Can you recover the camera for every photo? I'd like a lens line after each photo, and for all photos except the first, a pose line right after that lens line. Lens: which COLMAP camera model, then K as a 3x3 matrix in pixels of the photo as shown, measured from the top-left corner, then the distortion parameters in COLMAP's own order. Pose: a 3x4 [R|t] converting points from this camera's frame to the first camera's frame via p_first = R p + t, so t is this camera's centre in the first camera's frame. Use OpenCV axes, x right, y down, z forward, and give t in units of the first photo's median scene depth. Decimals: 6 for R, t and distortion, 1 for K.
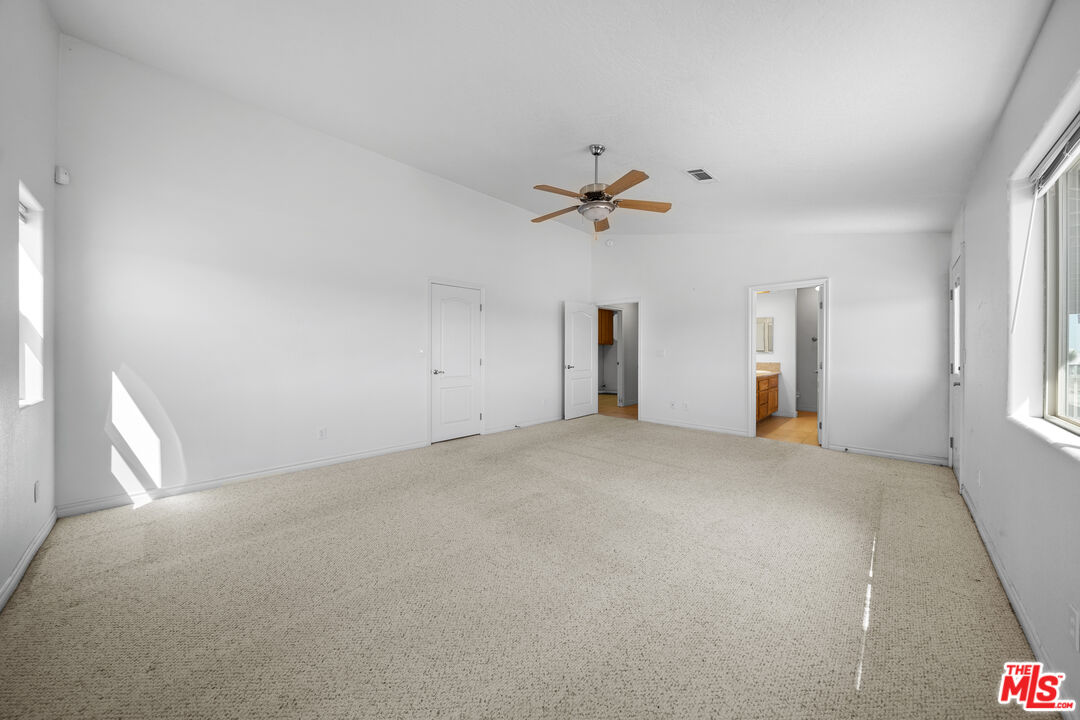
lens RADIAL K [[371.1, 0, 540.0], [0, 371.1, 360.0], [0, 0, 1]] dist [-0.004202, 0.000025]
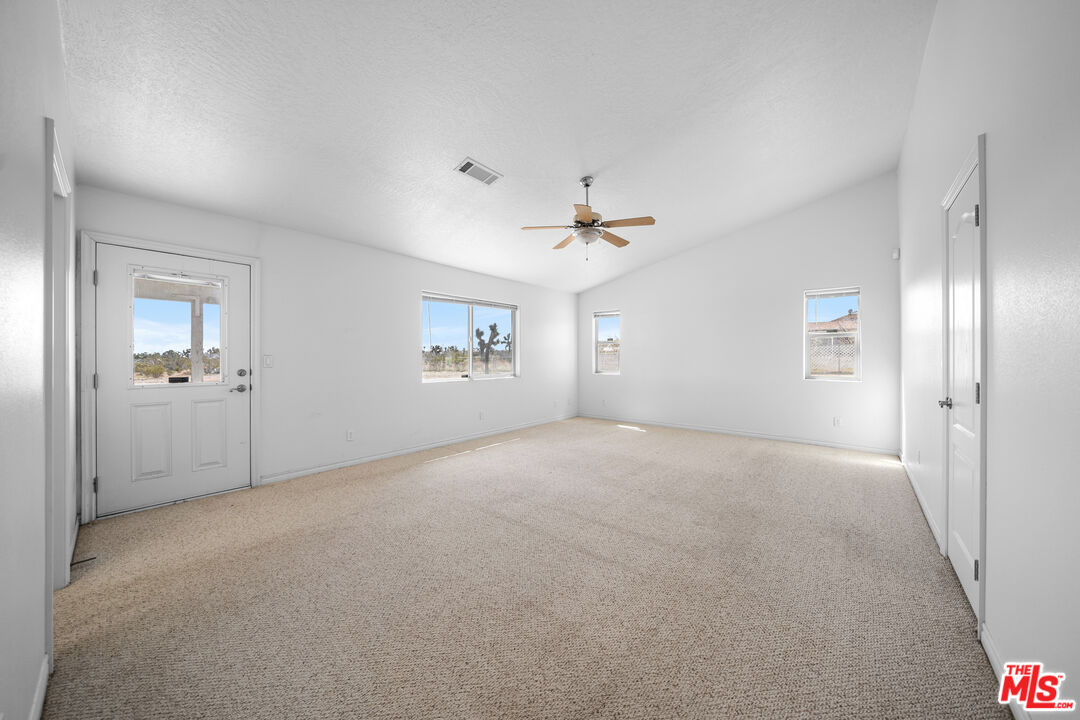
lens RADIAL K [[371.1, 0, 540.0], [0, 371.1, 360.0], [0, 0, 1]] dist [-0.004202, 0.000025]
pose [[-0.998687, 0.001005, -0.051212, 0.277107], [0.000221, 0.999883, 0.015314, -0.026137], [0.051221, 0.015282, -0.998570, 1.662919]]
